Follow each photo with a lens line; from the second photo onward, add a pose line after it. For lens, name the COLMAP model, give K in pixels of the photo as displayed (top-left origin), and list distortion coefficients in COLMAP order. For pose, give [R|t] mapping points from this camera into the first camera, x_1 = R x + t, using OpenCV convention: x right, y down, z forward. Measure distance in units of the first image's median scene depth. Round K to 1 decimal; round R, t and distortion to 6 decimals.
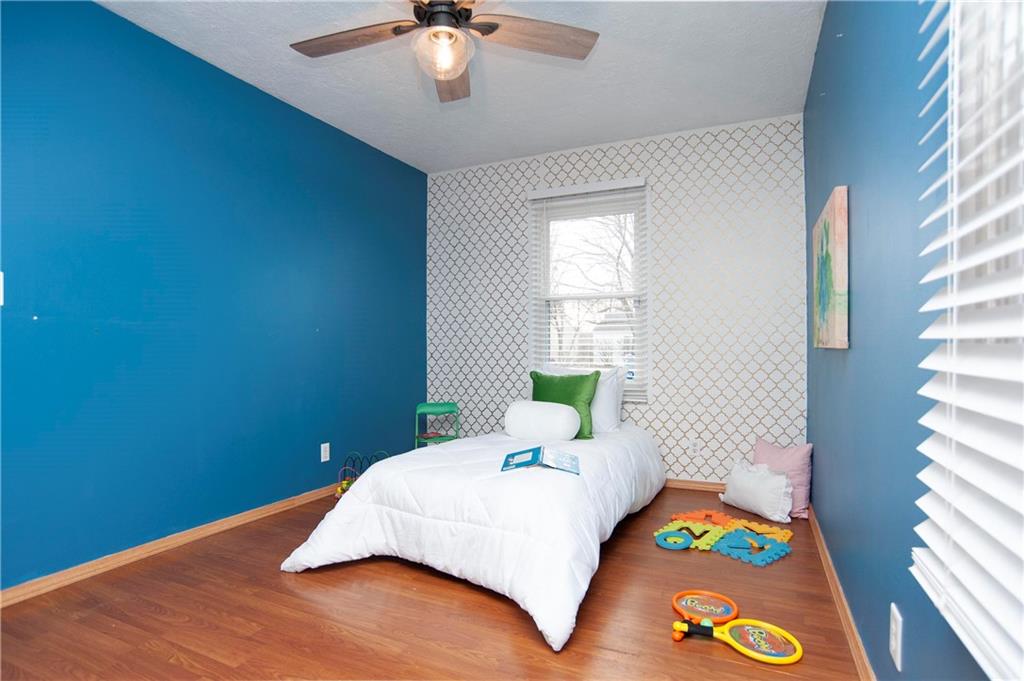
lens RADIAL K [[519.6, 0, 517.5], [0, 519.6, 349.9], [0, 0, 1]] dist [-0.096458, 0.053909]
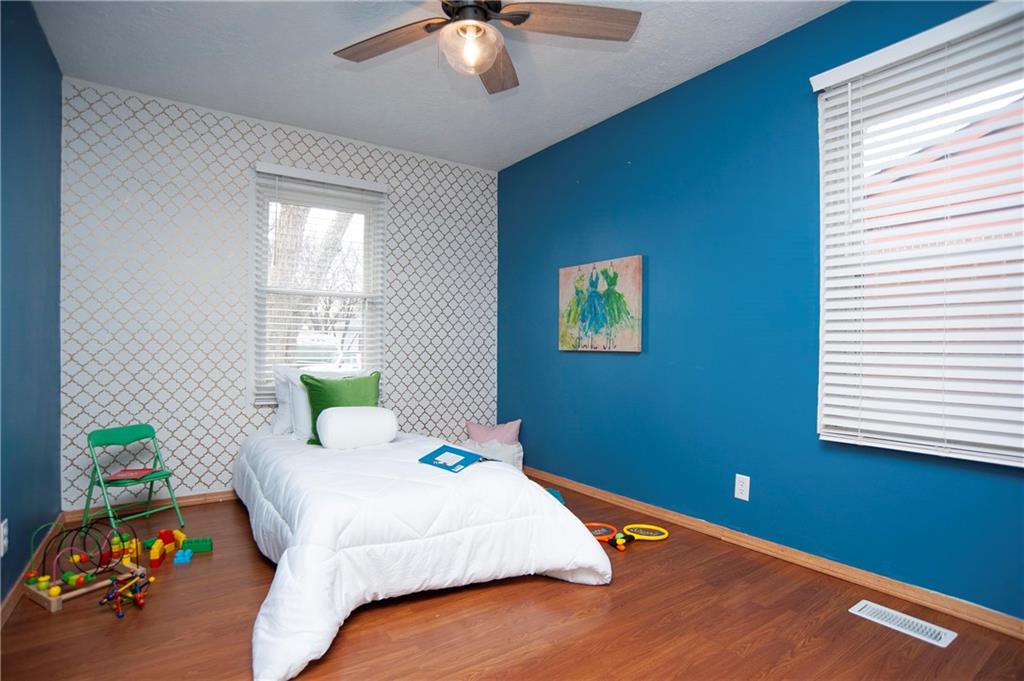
lens RADIAL K [[519.6, 0, 517.5], [0, 519.6, 349.9], [0, 0, 1]] dist [-0.096458, 0.053909]
pose [[0.506263, 0.002328, 0.862376, -0.544322], [-0.004870, 0.999988, 0.000159, -0.002797], [-0.862366, -0.004280, 0.506268, 0.251804]]
